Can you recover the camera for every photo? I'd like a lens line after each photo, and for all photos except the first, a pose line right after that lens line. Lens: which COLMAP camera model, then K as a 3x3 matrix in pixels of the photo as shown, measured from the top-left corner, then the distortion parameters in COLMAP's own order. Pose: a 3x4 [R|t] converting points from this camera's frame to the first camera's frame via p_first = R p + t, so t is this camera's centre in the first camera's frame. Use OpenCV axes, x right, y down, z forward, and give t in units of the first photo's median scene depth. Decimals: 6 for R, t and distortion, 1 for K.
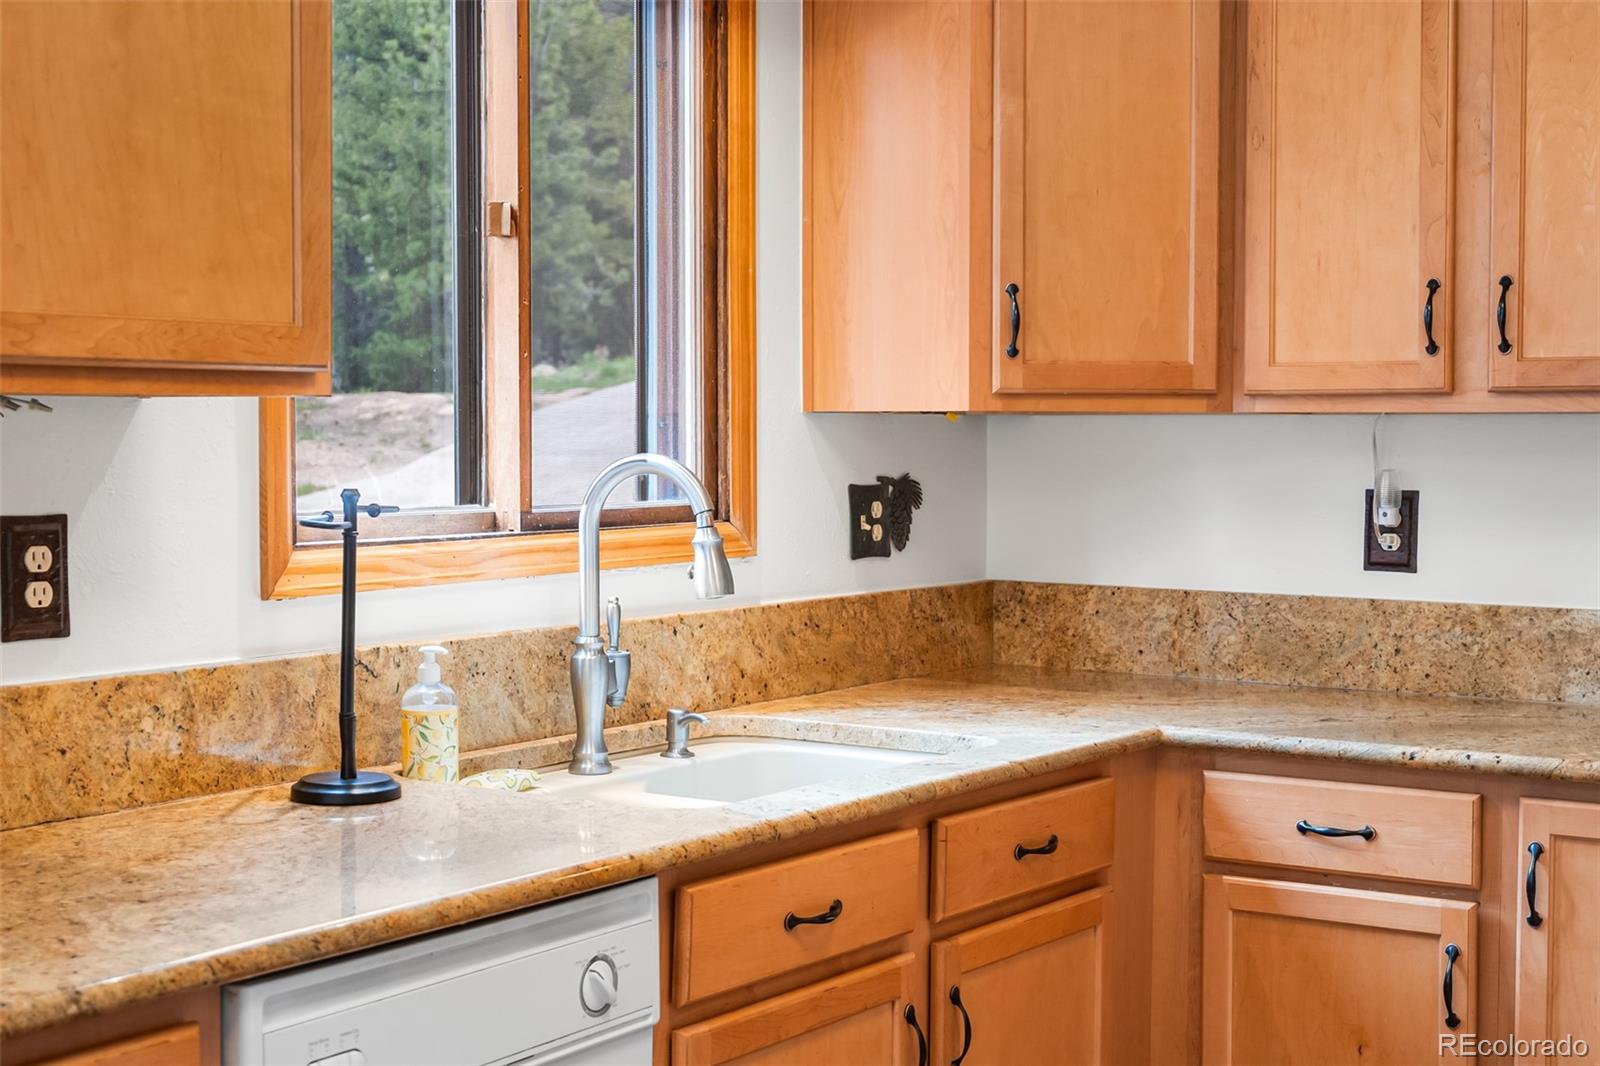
lens RADIAL K [[2407.5, 0, 799.7], [0, 2407.5, 532.1], [0, 0, 1]] dist [-0.012385, 0.000000]
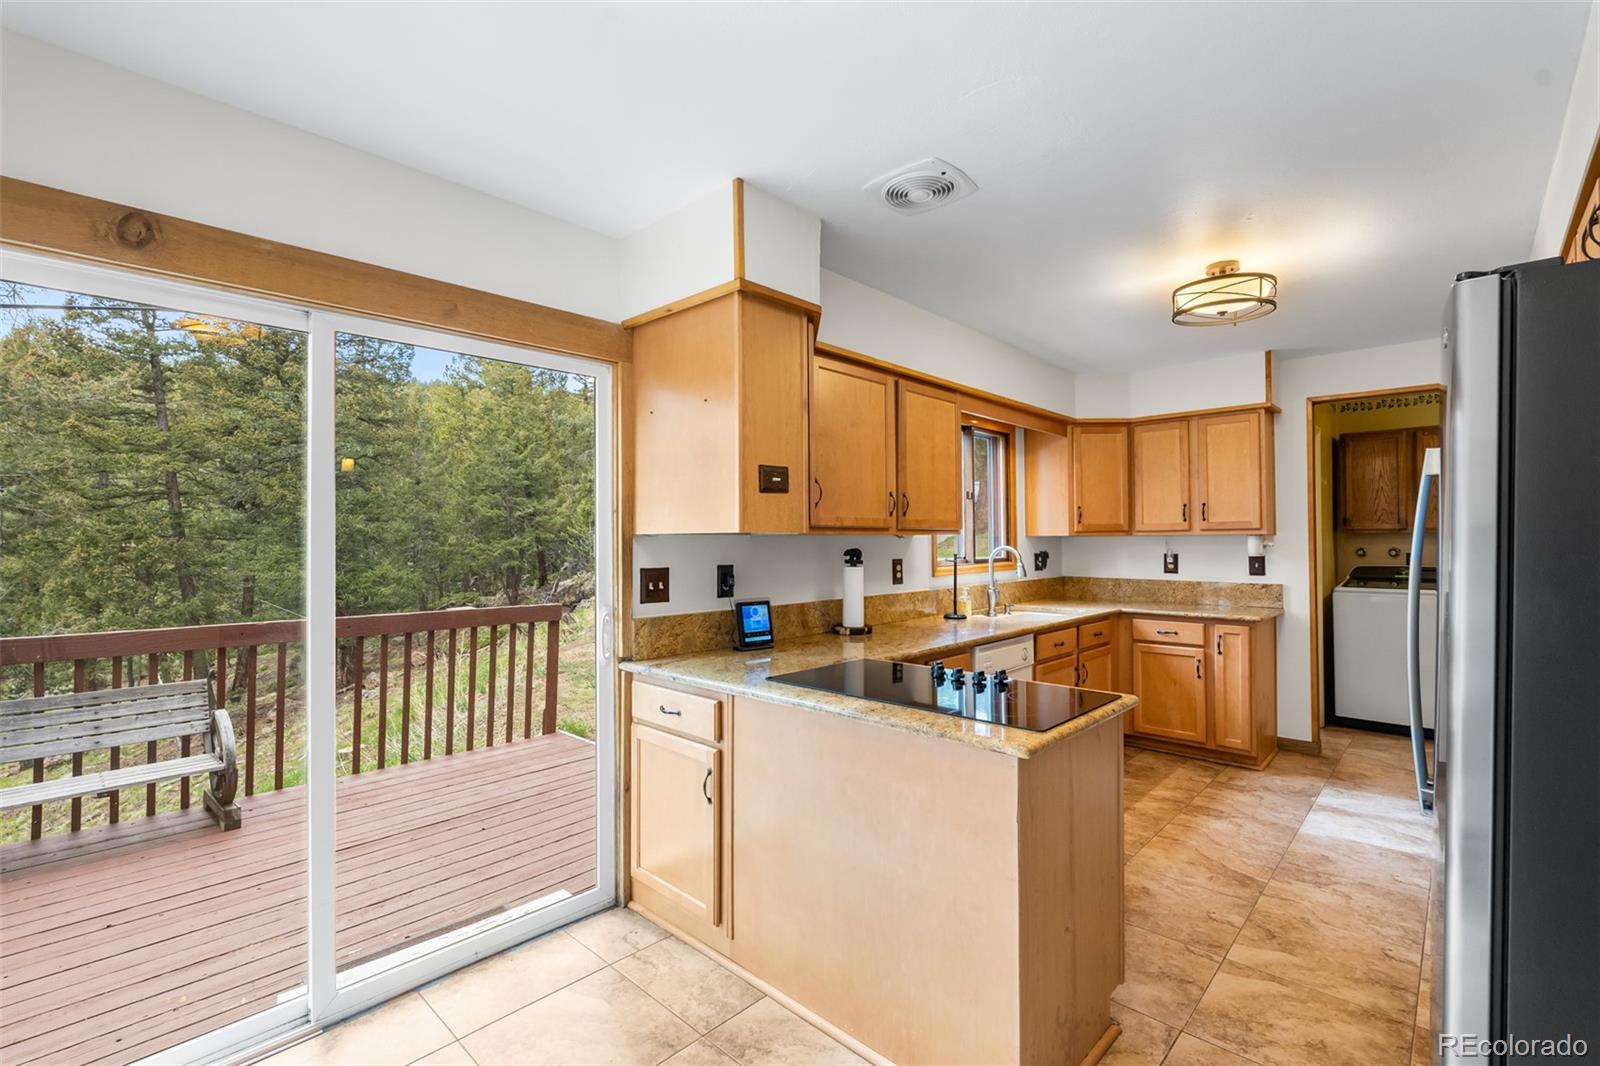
lens RADIAL K [[718.4, 0, 799.5], [0, 718.4, 531.9], [0, 0, 1]] dist [-0.001811, 0.000019]
pose [[0.986546, -0.010191, -0.163167, -0.207852], [0.001106, 0.998449, -0.055672, 0.014853], [0.163481, 0.054742, 0.985026, -0.371001]]
